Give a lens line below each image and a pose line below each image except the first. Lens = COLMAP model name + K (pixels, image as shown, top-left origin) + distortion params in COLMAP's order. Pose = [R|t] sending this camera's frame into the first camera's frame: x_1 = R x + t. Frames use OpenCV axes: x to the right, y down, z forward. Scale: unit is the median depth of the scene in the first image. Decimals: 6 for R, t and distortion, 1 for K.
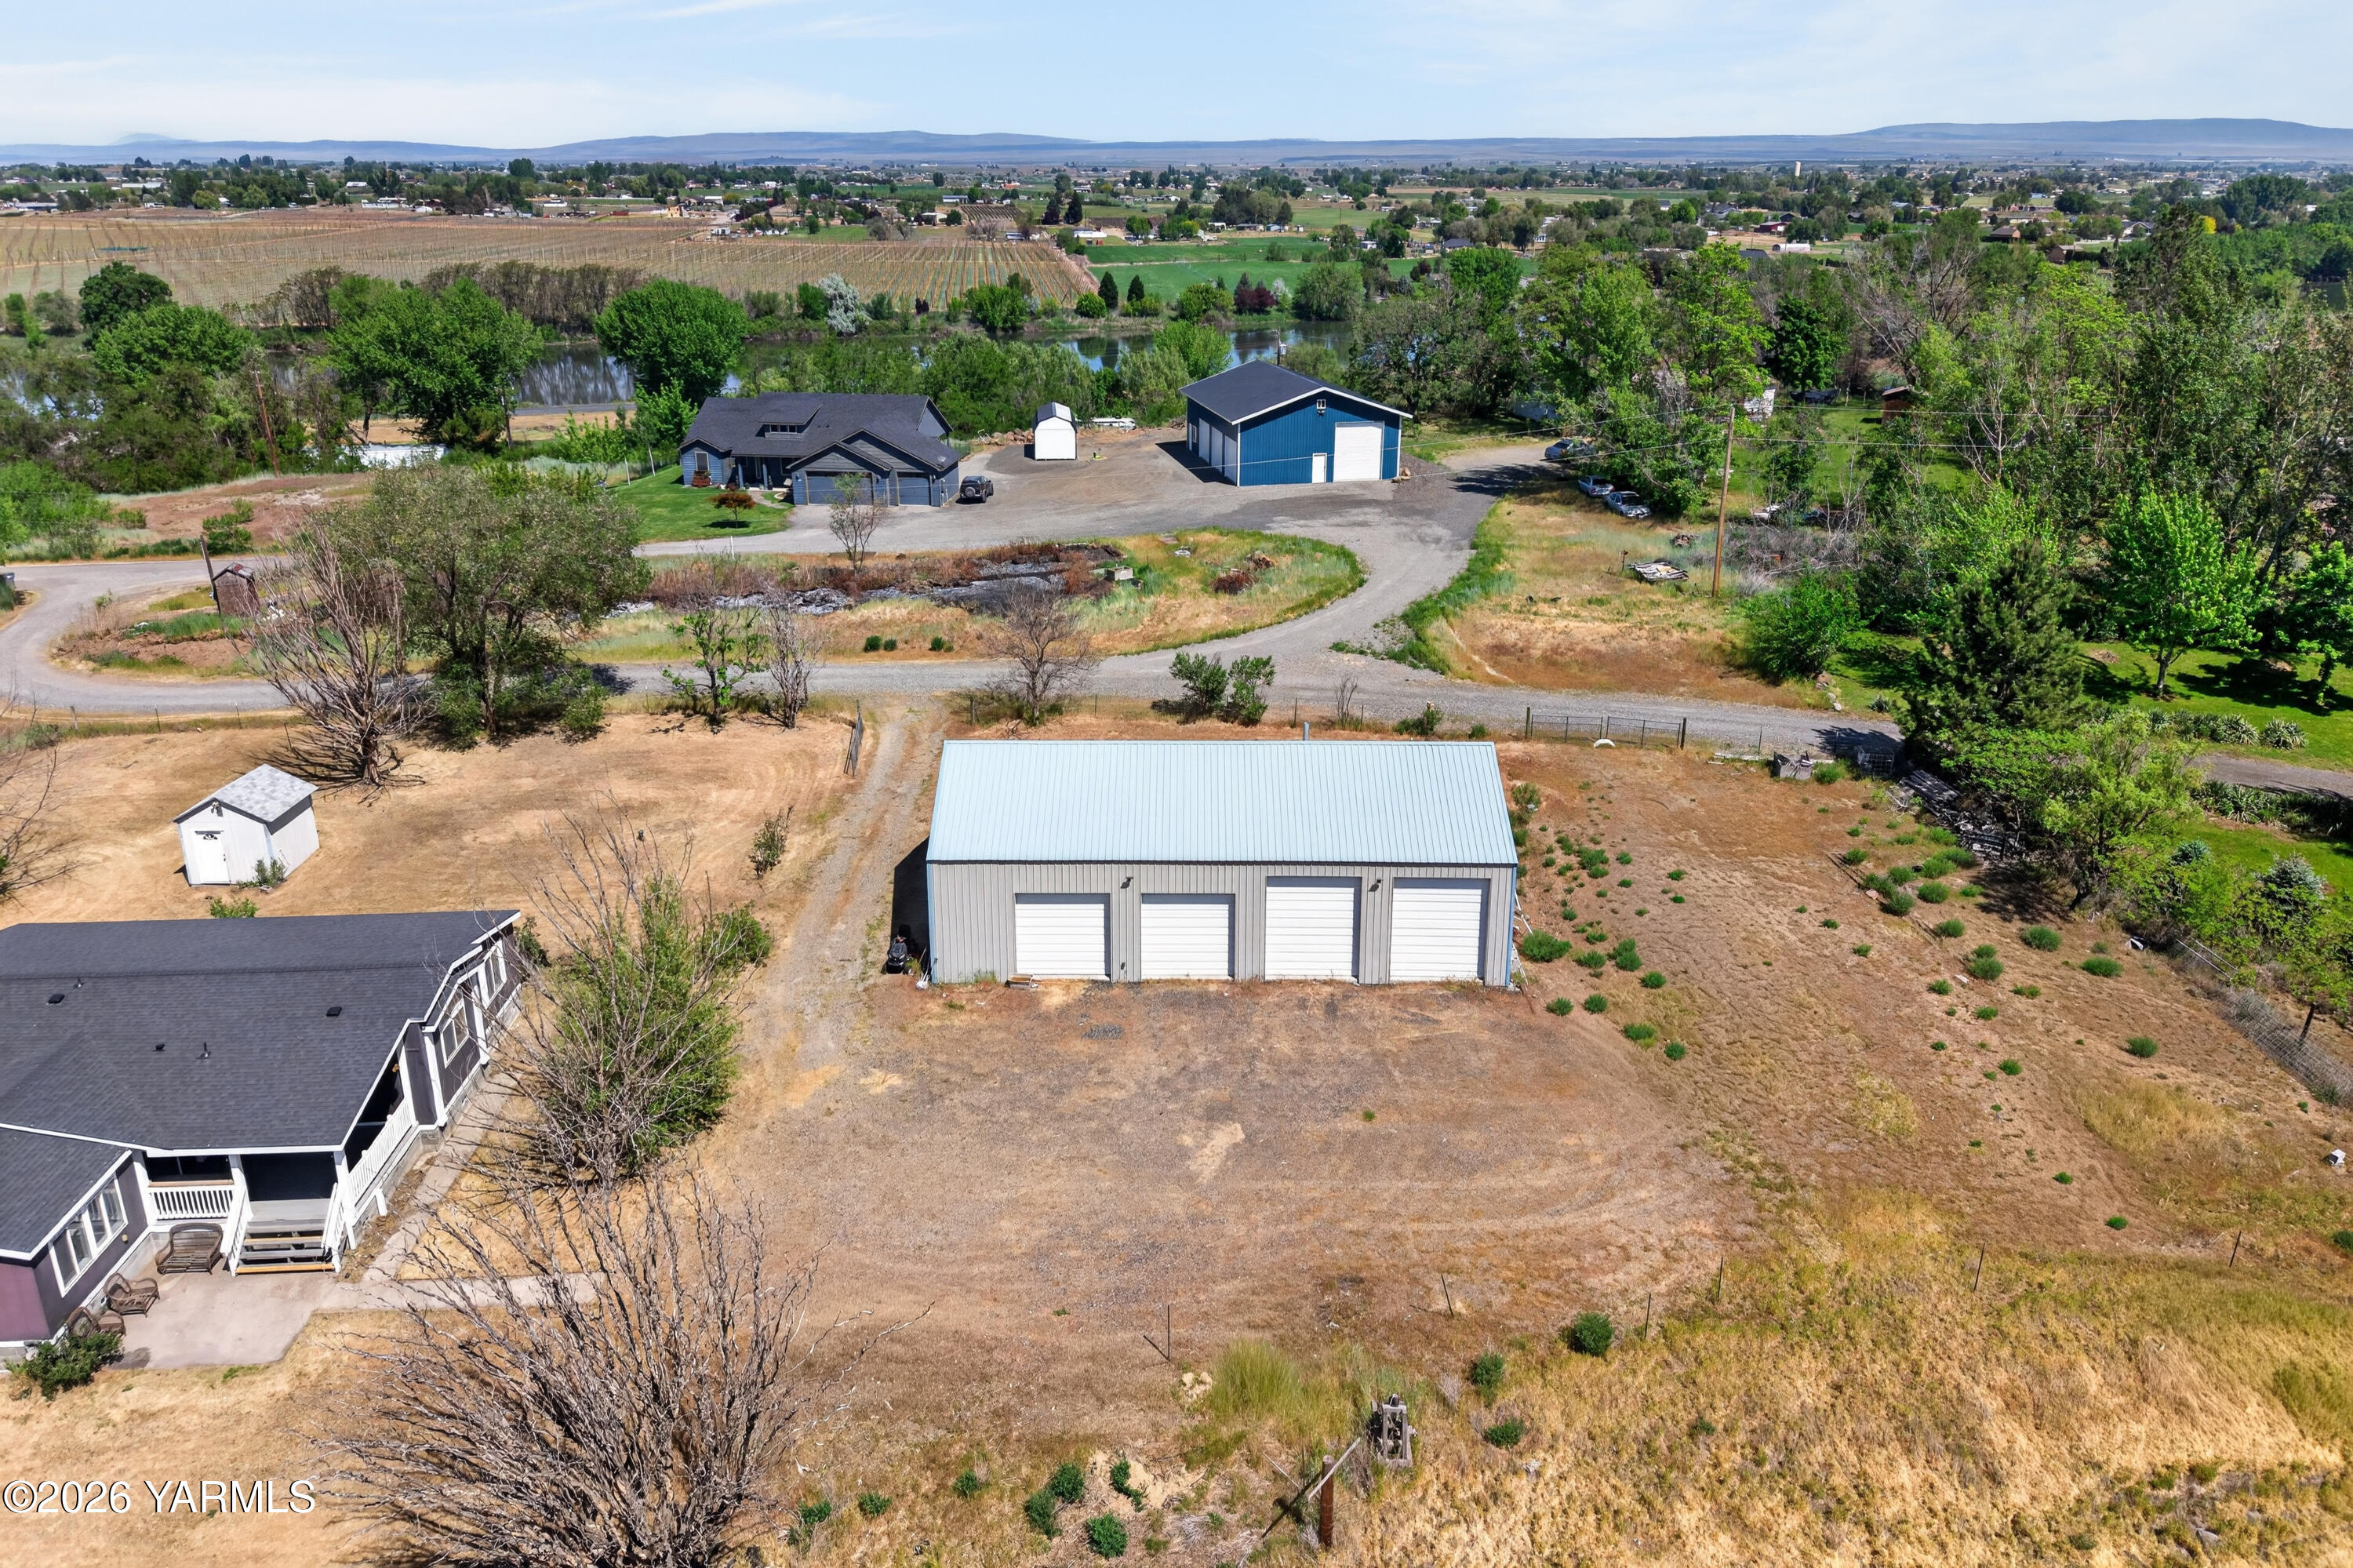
lens RADIAL K [[1566.7, 0, 1165.8], [0, 1566.7, 693.1], [0, 0, 1]] dist [0.113581, -0.129576]
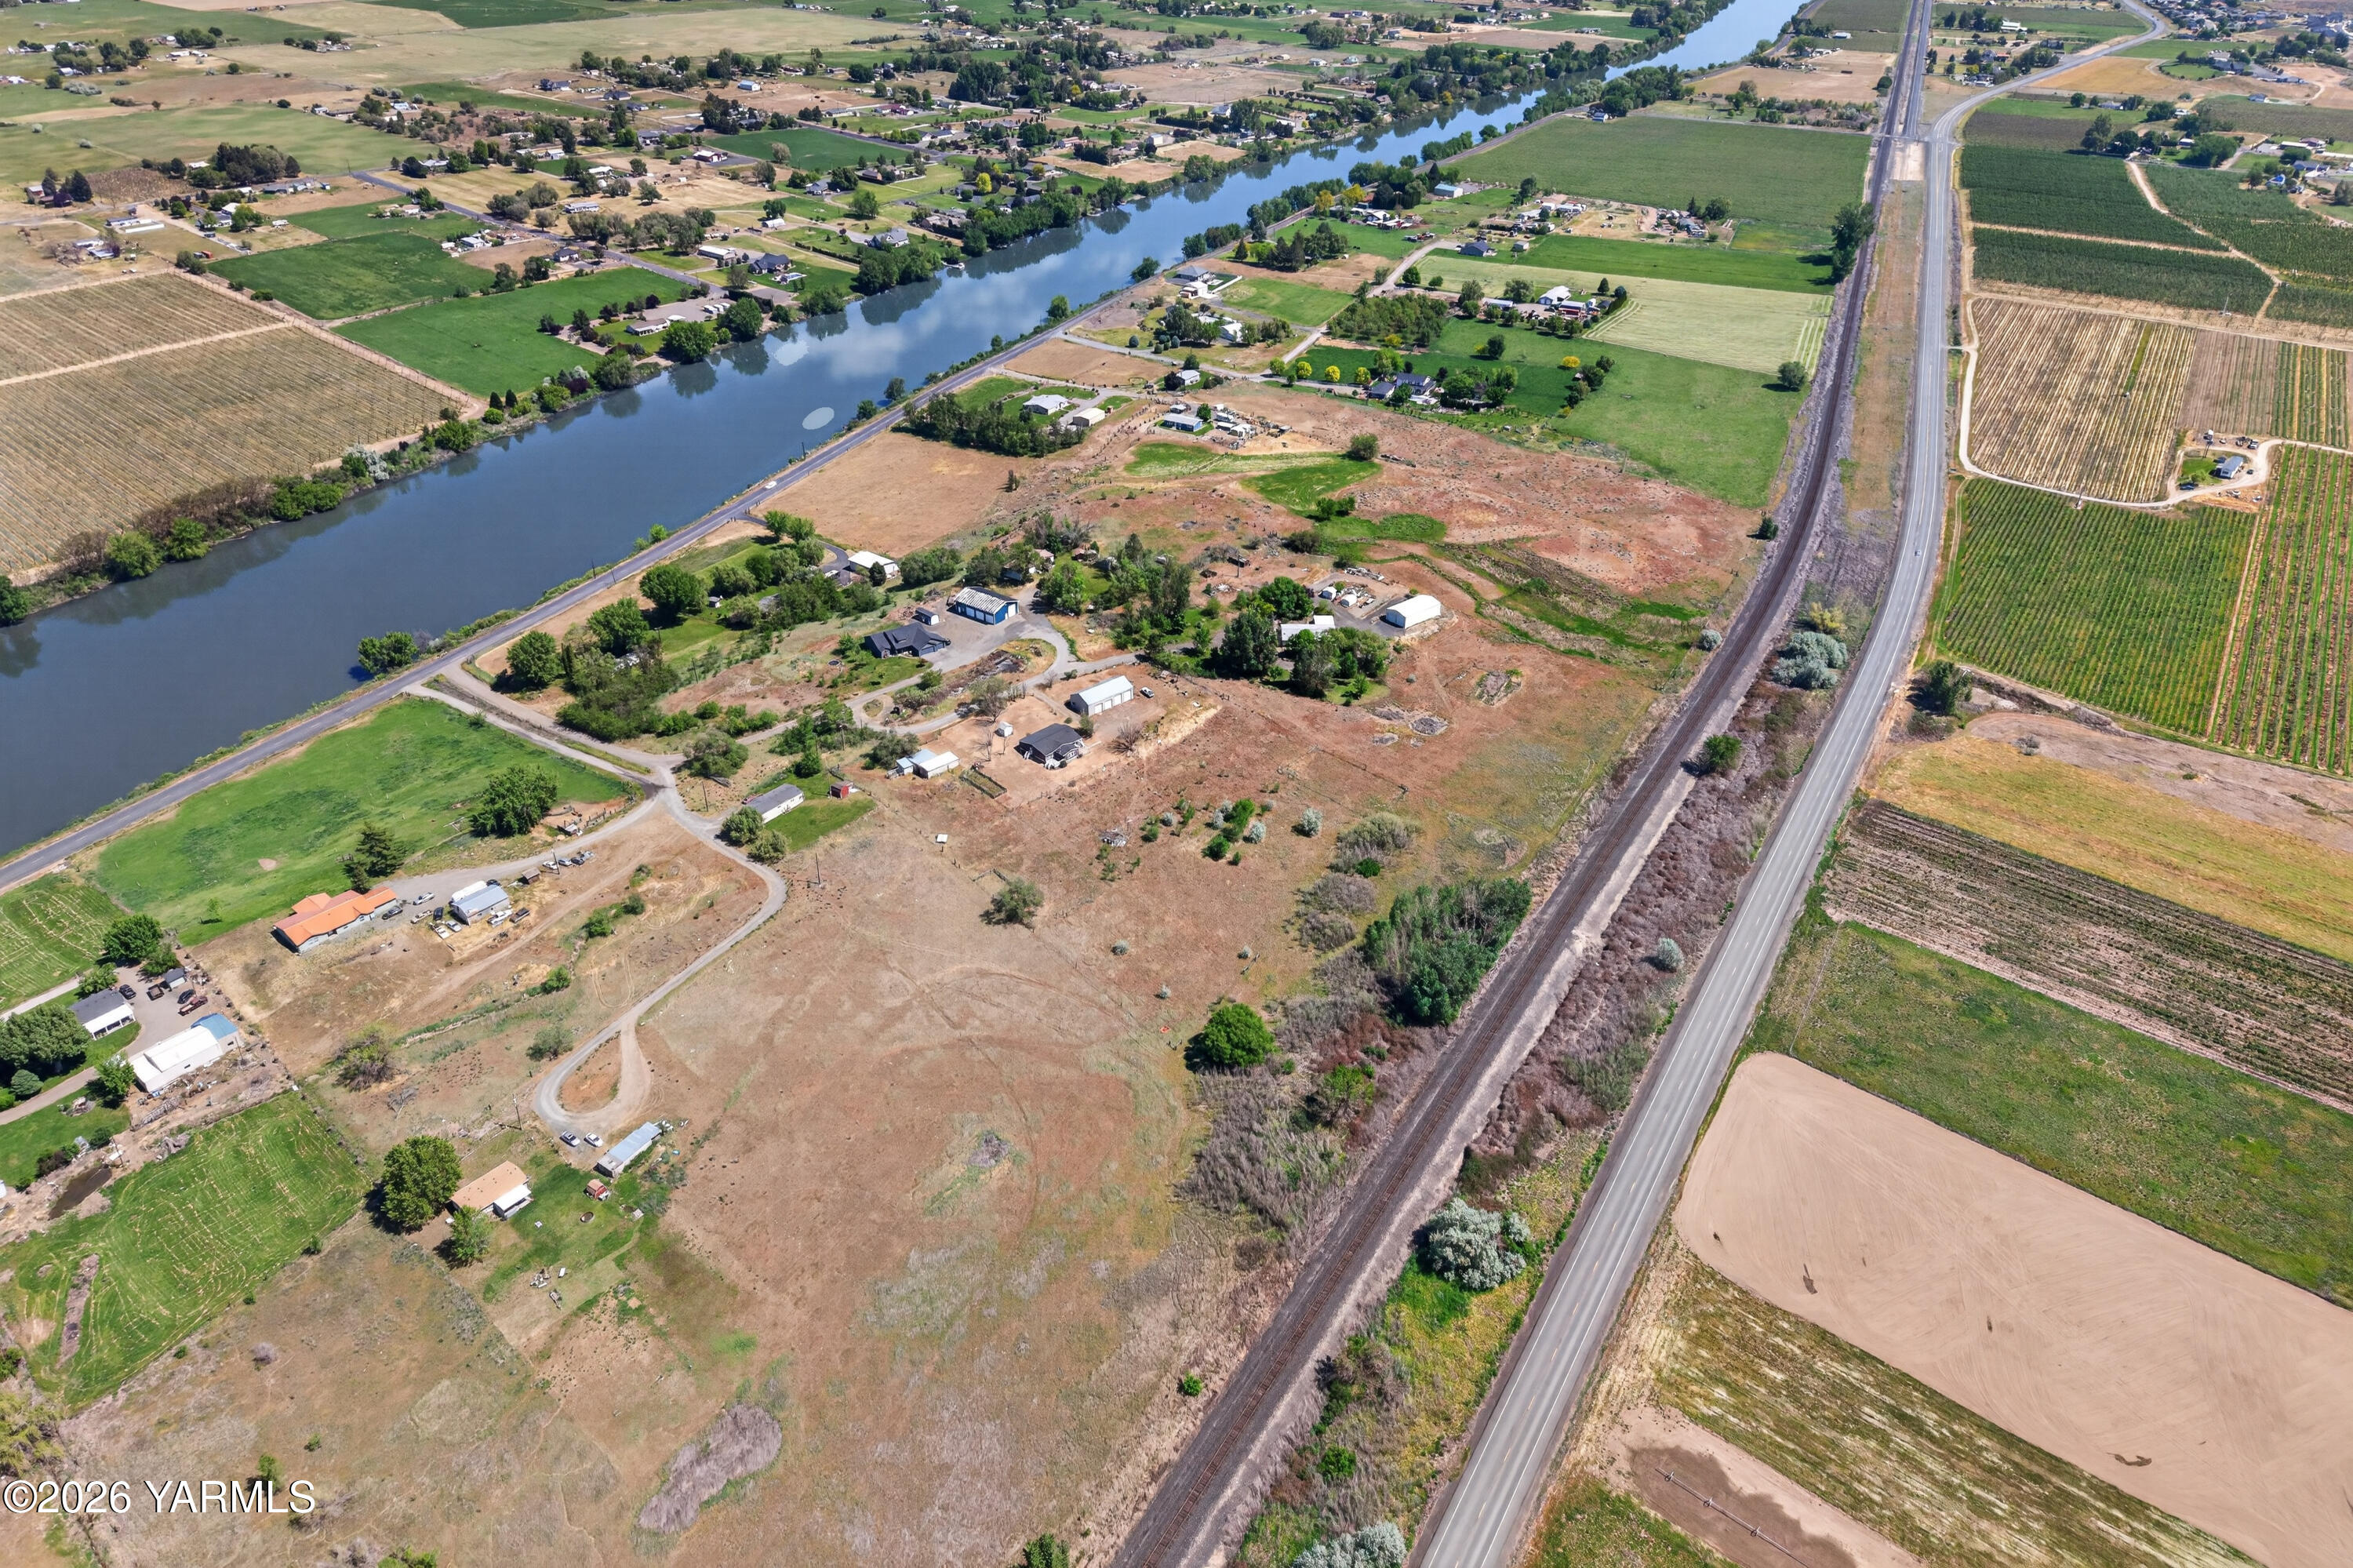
lens RADIAL K [[1560.7, 0, 1180.8], [0, 1560.7, 716.9], [0, 0, 1]] dist [0.125018, -0.152204]
pose [[0.742470, -0.325102, 0.585702, -1.777108], [0.202849, 0.942403, 0.265950, -0.750611], [-0.638428, -0.078651, 0.765652, -2.240233]]
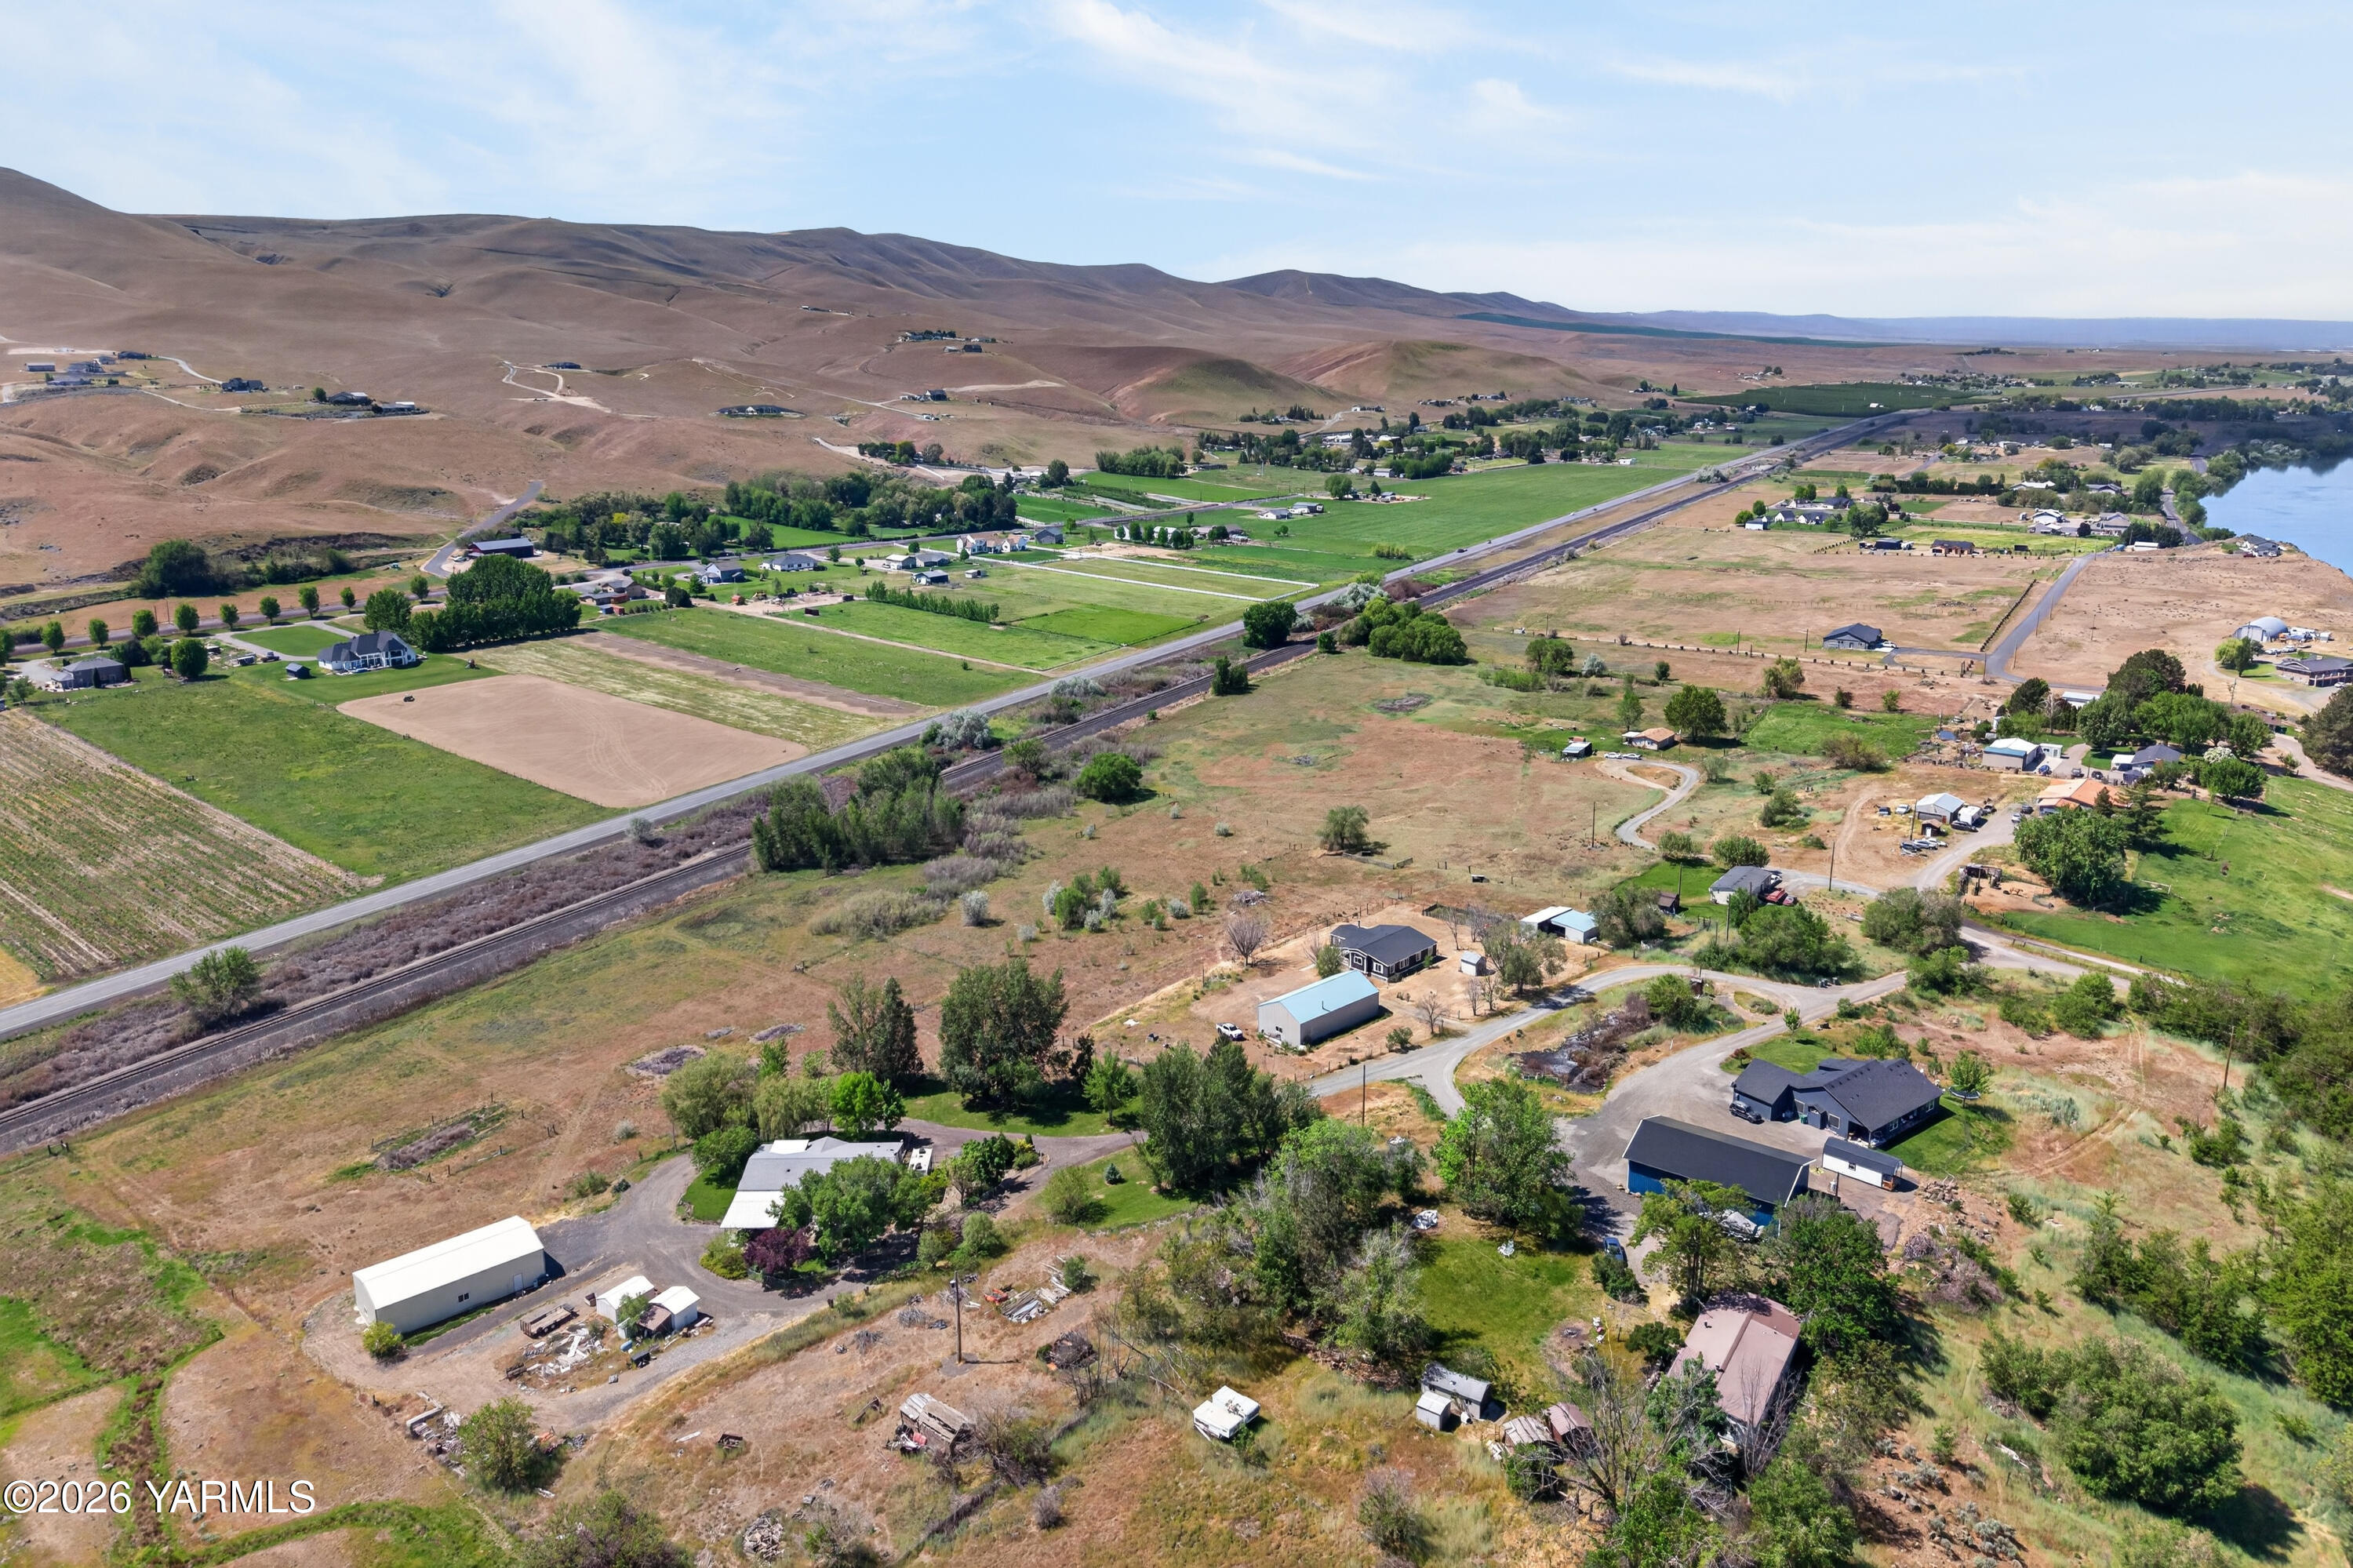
lens RADIAL K [[1544.0, 0, 1175.1], [0, 1544.0, 747.1], [0, 0, 1]] dist [0.143113, -0.179381]
pose [[-0.731857, 0.170523, -0.659779, 1.146494], [-0.205638, 0.867789, 0.452388, -0.899953], [0.649691, 0.466759, -0.600031, 1.097893]]
